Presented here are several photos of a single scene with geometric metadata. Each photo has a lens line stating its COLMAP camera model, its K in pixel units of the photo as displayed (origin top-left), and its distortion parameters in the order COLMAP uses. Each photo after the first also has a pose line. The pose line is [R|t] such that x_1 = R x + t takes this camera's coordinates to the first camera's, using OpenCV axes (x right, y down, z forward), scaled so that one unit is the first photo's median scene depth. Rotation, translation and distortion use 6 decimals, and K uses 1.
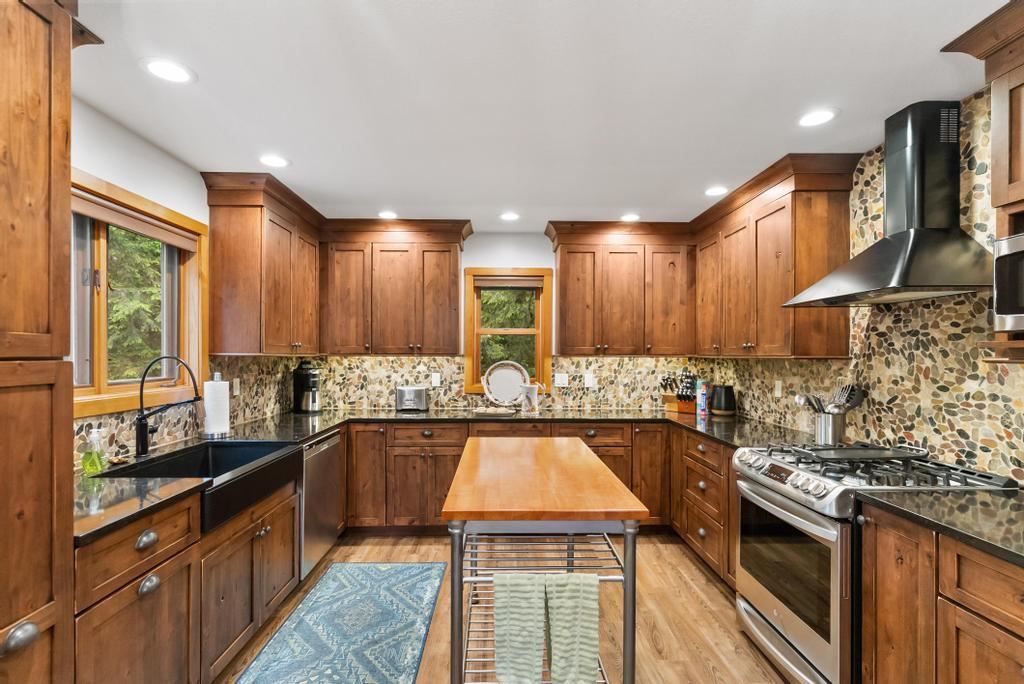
lens RADIAL K [[492.2, 0, 509.4], [0, 492.2, 356.8], [0, 0, 1]] dist [-0.001810, 0.001828]
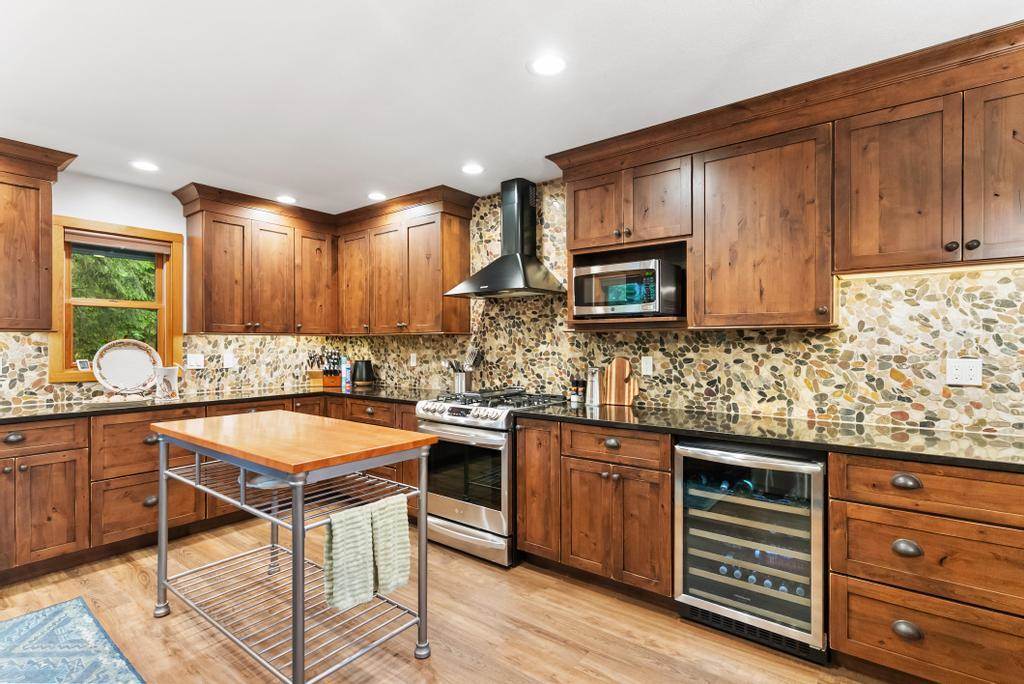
lens RADIAL K [[492.2, 0, 507.0], [0, 492.2, 345.1], [0, 0, 1]] dist [-0.001810, 0.001828]
pose [[0.633380, -0.005582, 0.773821, -0.347732], [0.007486, 0.999971, 0.001086, 0.032038], [-0.773804, 0.005105, 0.633404, -0.008921]]
